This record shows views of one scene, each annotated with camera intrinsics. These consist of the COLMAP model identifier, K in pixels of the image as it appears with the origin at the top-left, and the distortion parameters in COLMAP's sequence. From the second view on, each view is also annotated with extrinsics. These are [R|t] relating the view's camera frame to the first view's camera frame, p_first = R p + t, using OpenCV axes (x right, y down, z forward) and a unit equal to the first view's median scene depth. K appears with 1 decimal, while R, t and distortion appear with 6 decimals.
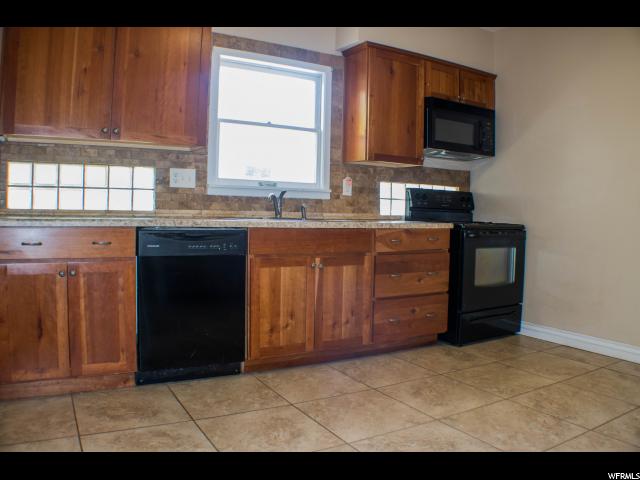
lens RADIAL K [[513.7, 0, 320.0], [0, 513.7, 240.0], [0, 0, 1]] dist [-0.204627, 0.050605]
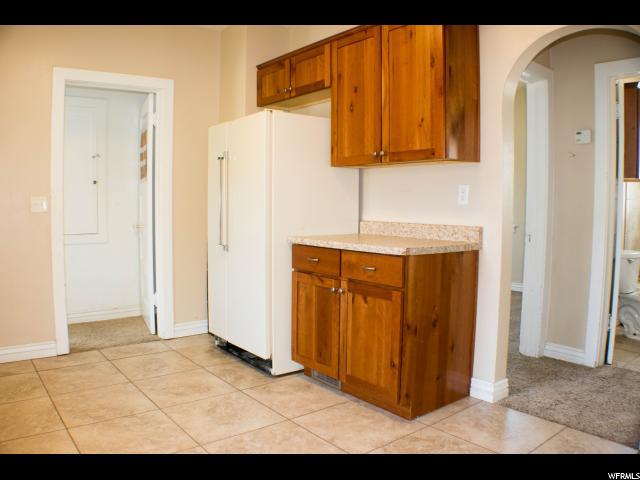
lens RADIAL K [[513.7, 0, 320.0], [0, 513.7, 240.0], [0, 0, 1]] dist [-0.204627, 0.050605]
pose [[-0.112299, -0.106847, 0.987913, -0.344663], [0.068244, 0.991025, 0.114941, -0.063808], [-0.991328, 0.080327, -0.104000, 0.403117]]
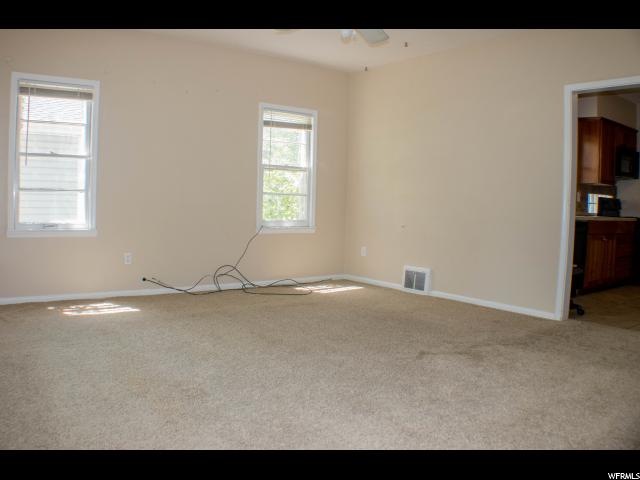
lens RADIAL K [[513.7, 0, 320.0], [0, 513.7, 240.0], [0, 0, 1]] dist [-0.204627, 0.050605]
pose [[0.993646, -0.011625, 0.111949, -0.995720], [0.010719, 0.999905, 0.008695, 0.019192], [-0.112040, -0.007439, 0.993676, -0.533228]]
